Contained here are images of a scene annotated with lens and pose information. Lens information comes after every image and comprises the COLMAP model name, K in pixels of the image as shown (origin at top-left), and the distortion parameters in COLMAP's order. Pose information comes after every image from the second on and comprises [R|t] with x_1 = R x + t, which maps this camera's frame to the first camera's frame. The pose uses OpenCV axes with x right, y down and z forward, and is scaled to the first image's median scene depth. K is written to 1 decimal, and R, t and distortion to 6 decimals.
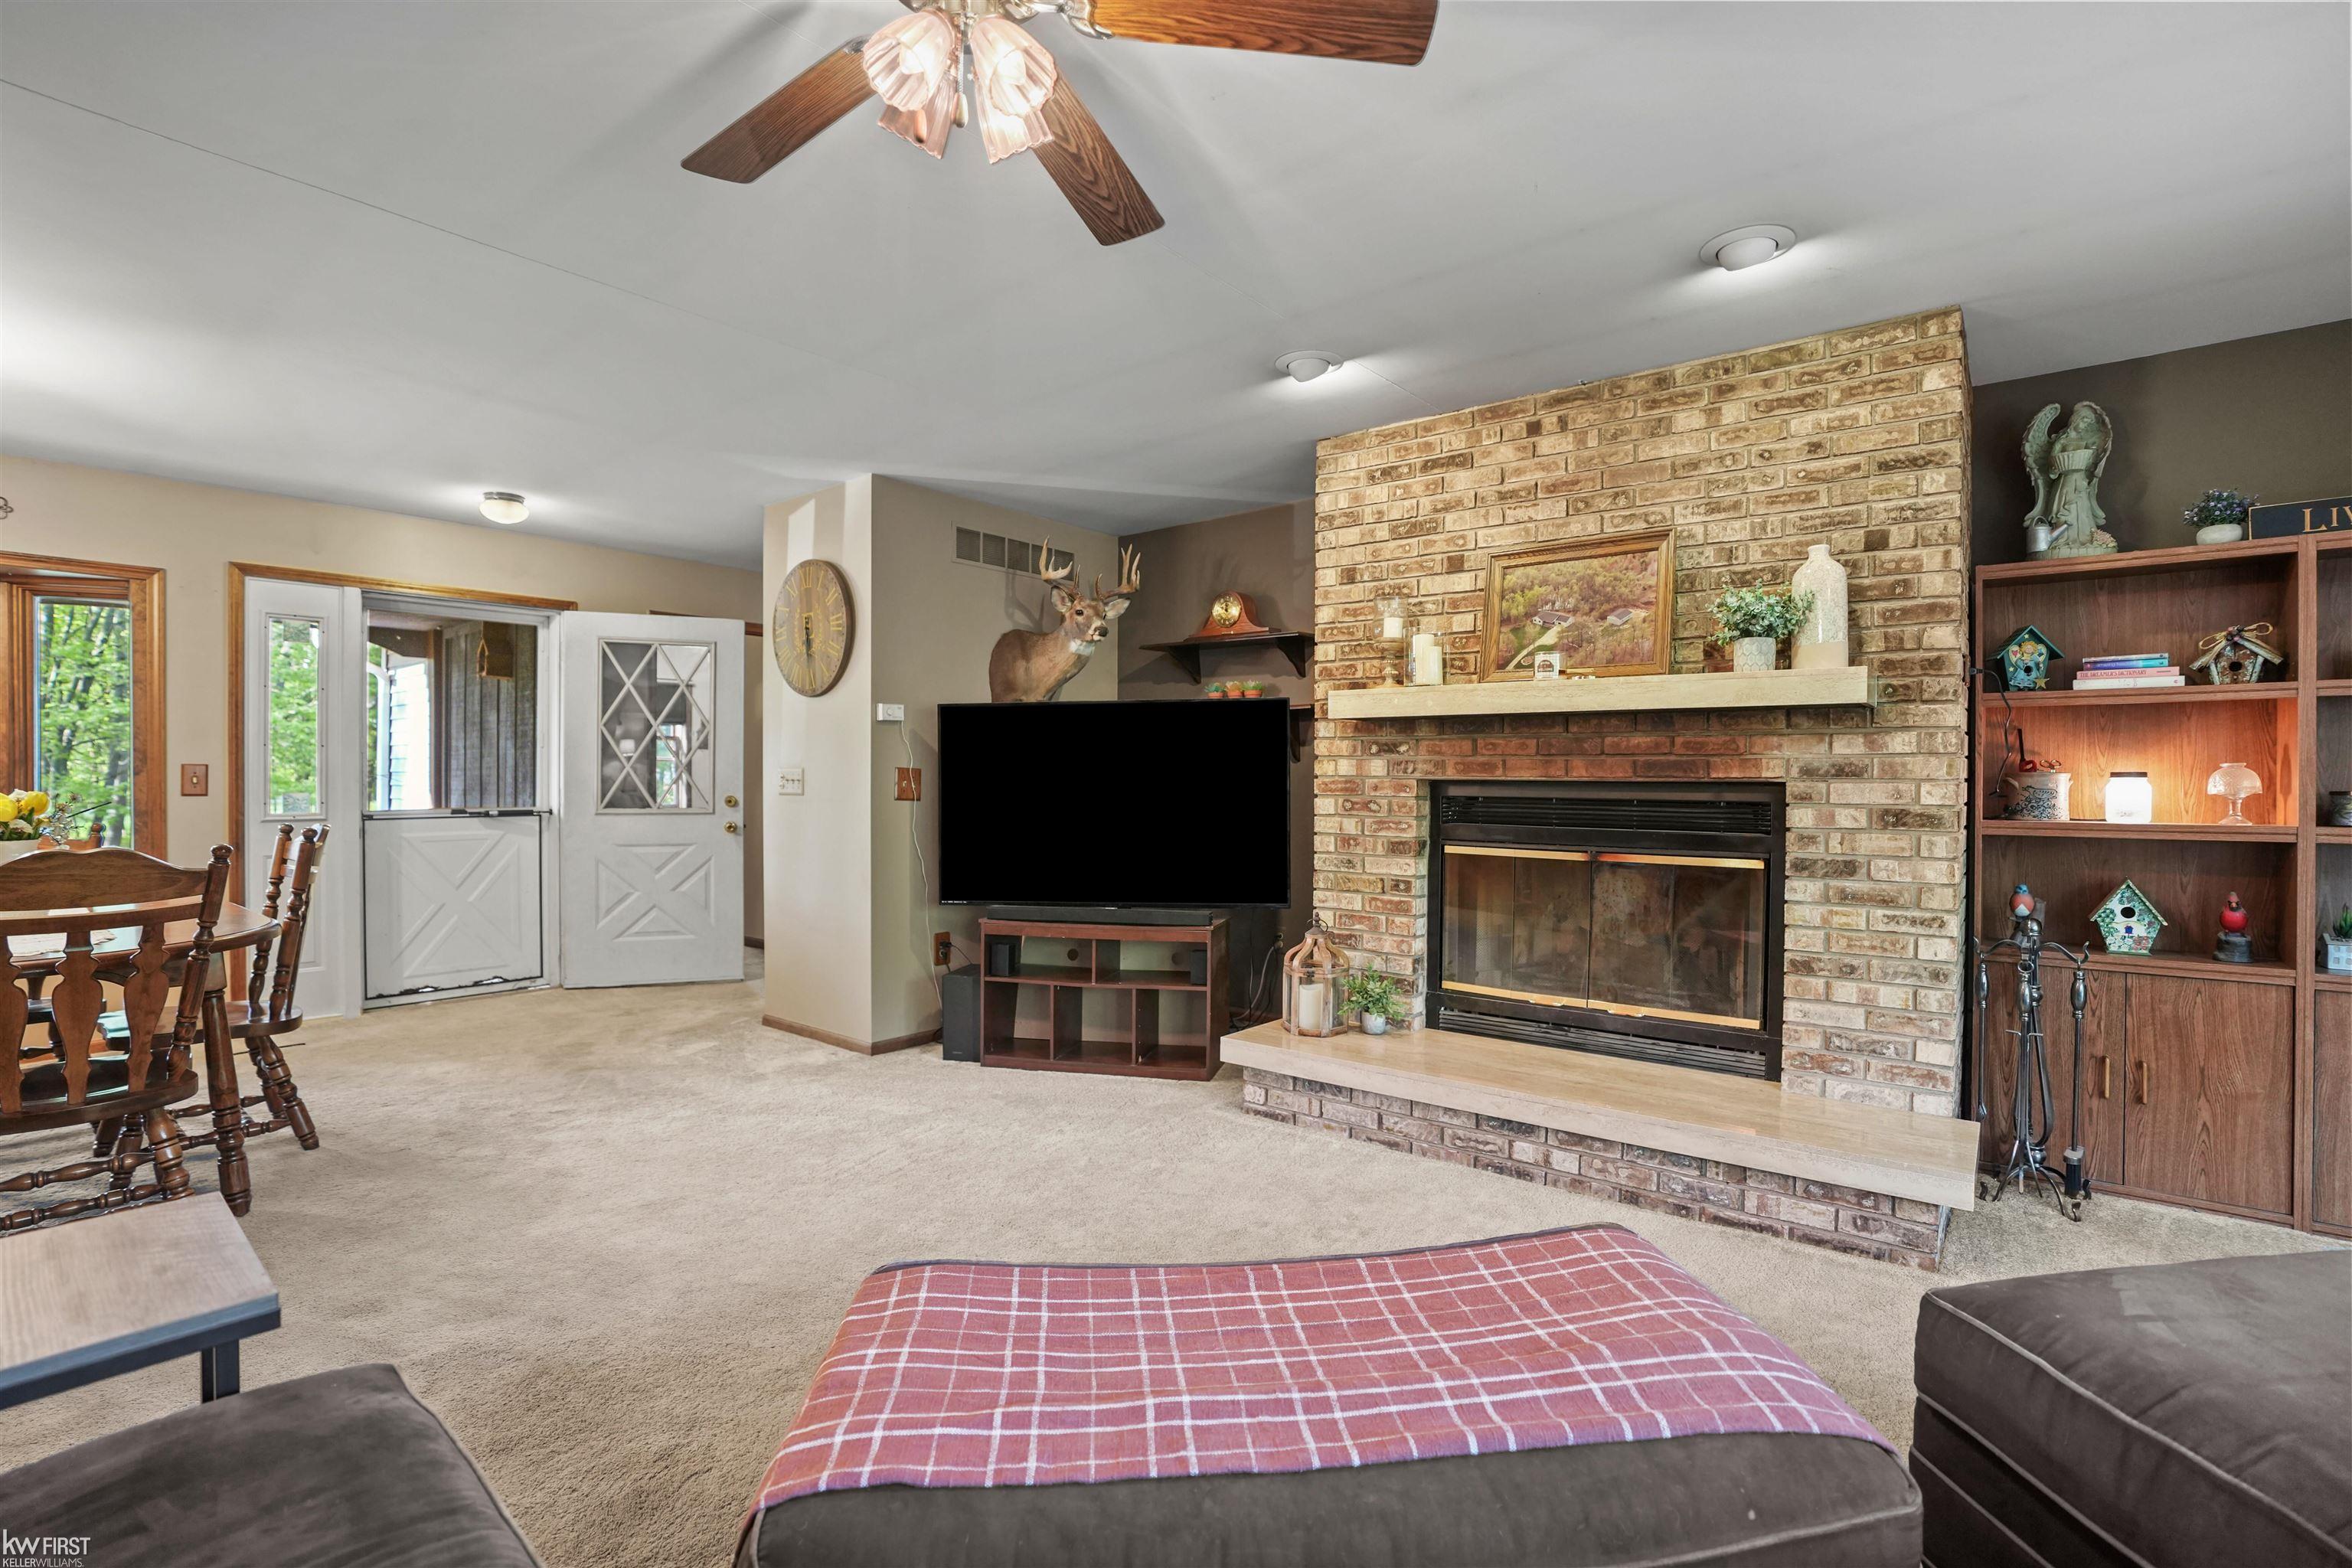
lens RADIAL K [[1090.4, 0, 1167.9], [0, 1090.4, 780.3], [0, 0, 1]] dist [-0.068907, 0.026473]
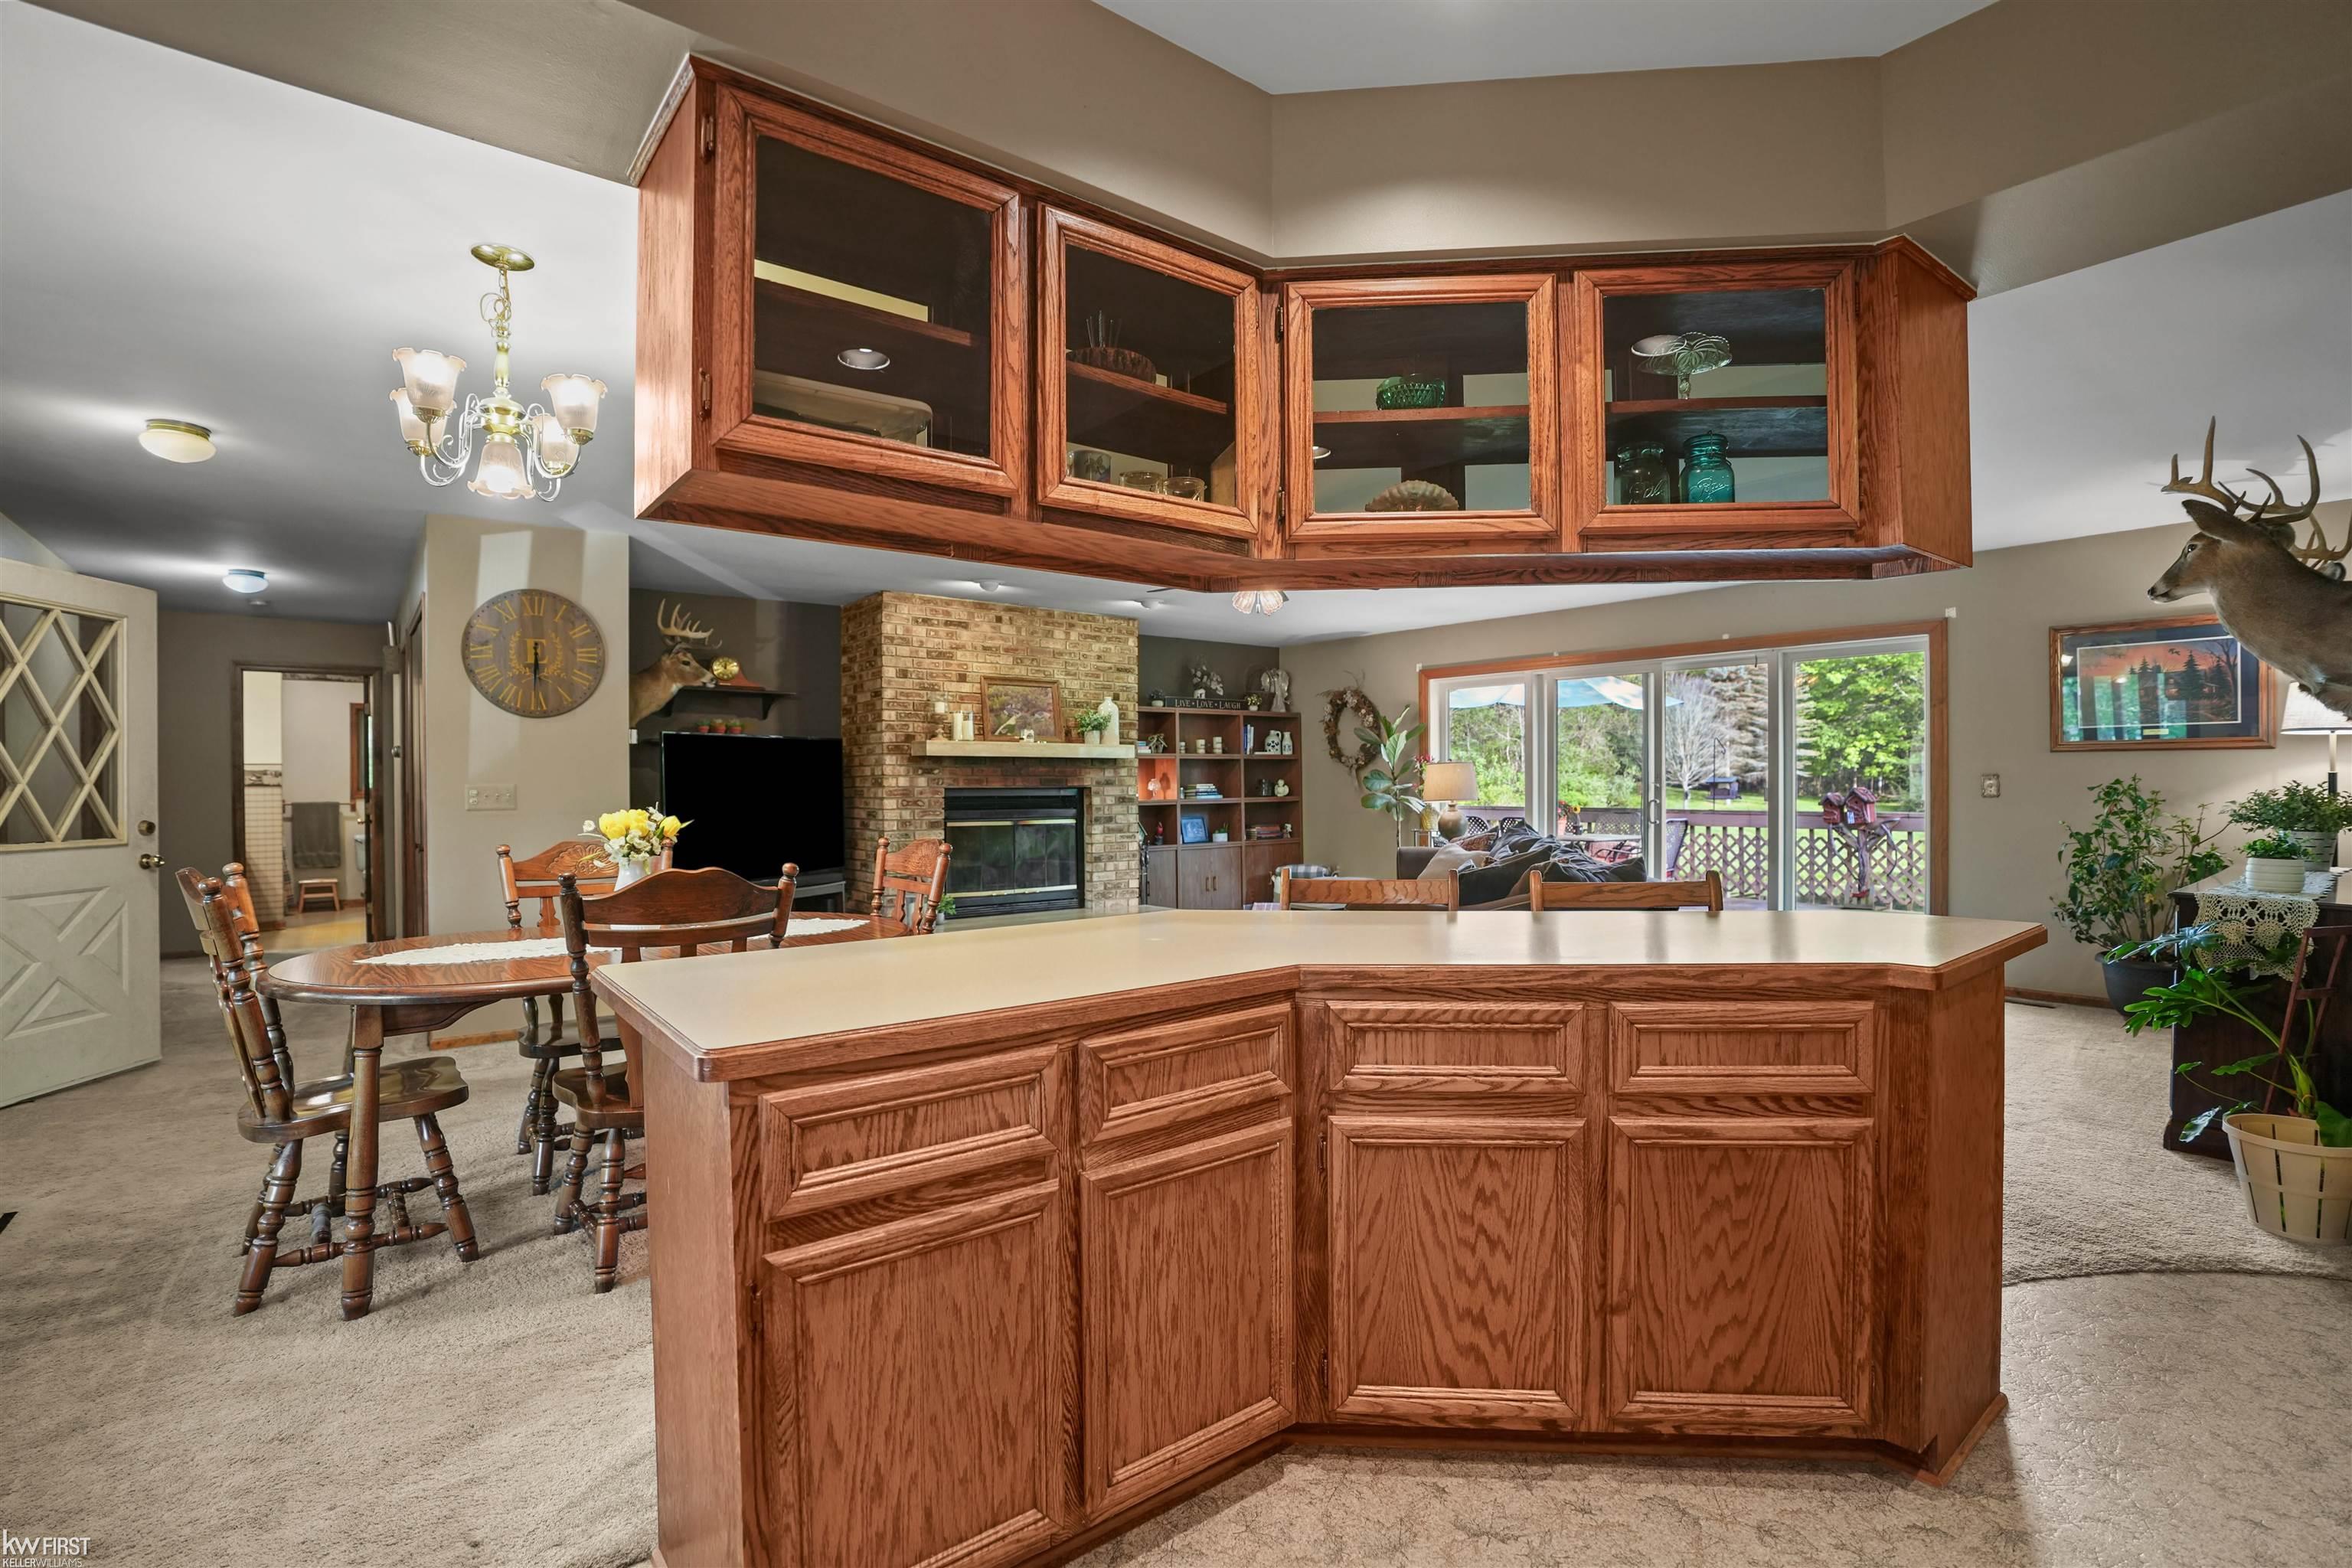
lens RADIAL K [[1090.4, 0, 1169.6], [0, 1090.4, 782.8], [0, 0, 1]] dist [-0.068907, 0.026473]
pose [[0.223840, -0.005075, 0.974613, -1.620710], [0.011667, 0.999929, 0.002527, -0.011014], [-0.974556, 0.010805, 0.223883, 0.204296]]
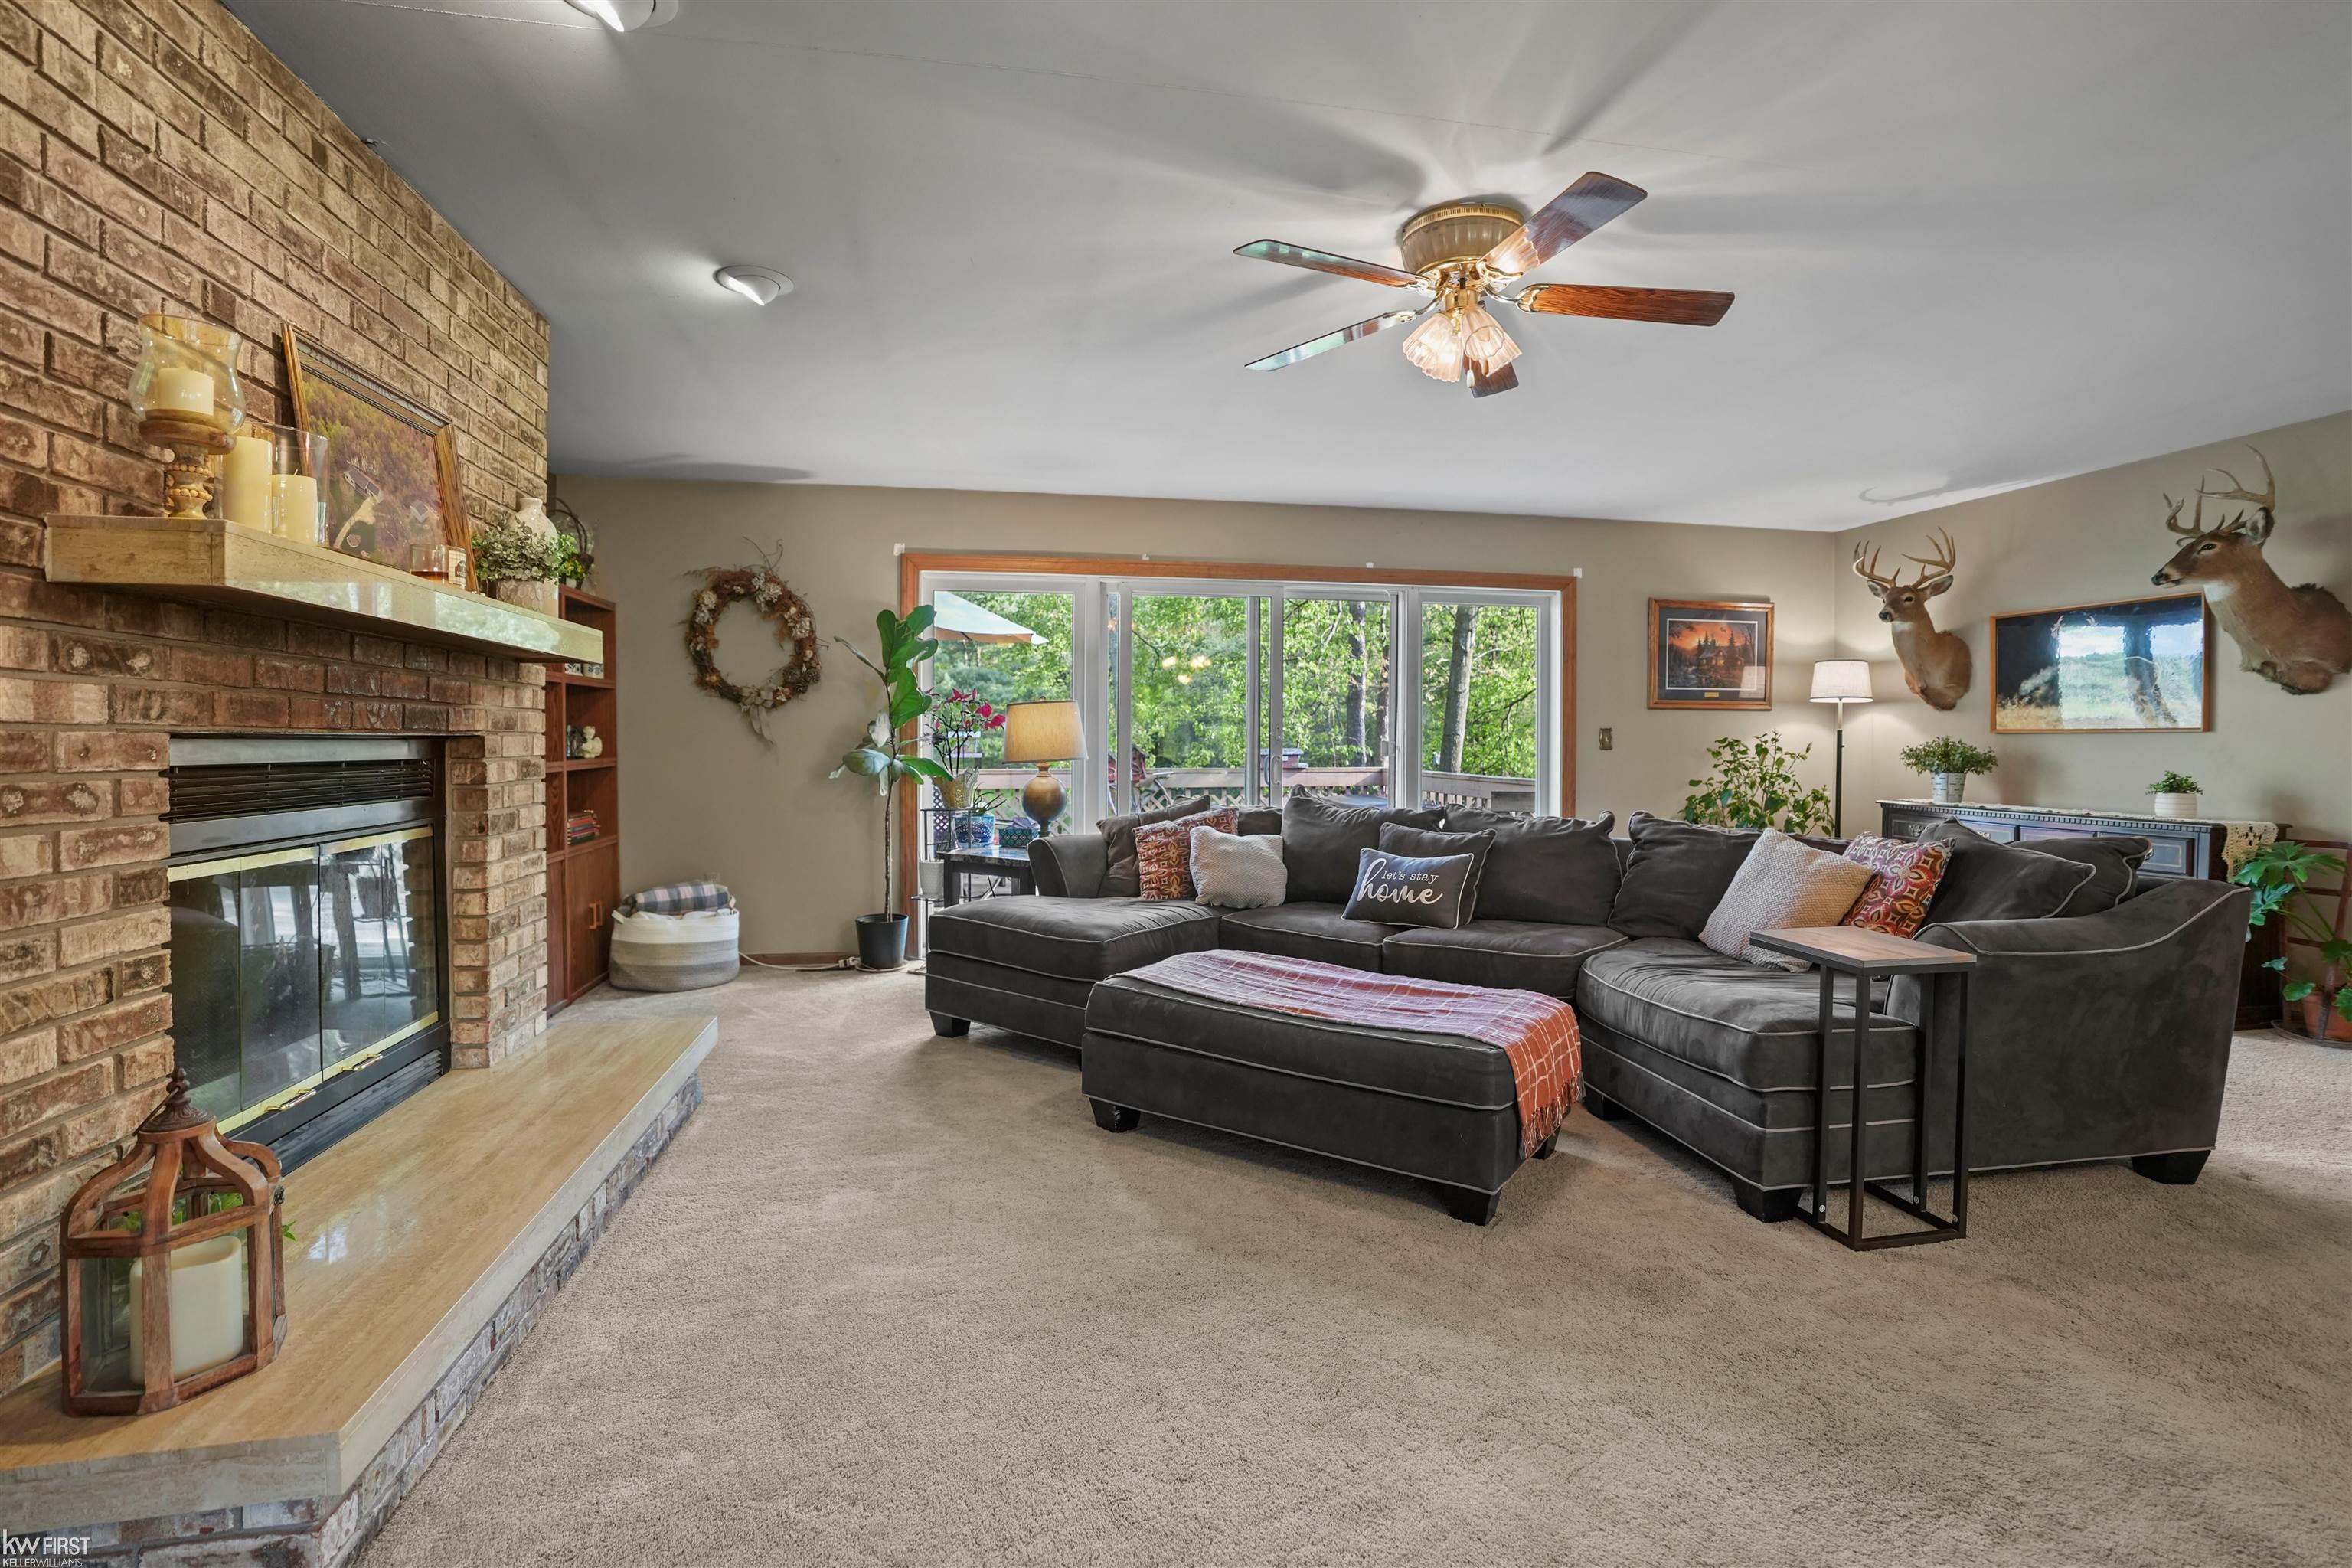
lens RADIAL K [[1090.4, 0, 1186.4], [0, 1090.4, 768.9], [0, 0, 1]] dist [-0.068907, 0.026473]
pose [[-0.773639, -0.020196, 0.633305, -0.408932], [0.001548, 0.999429, 0.033763, 0.000396], [-0.633625, 0.027101, -0.773166, 1.132384]]
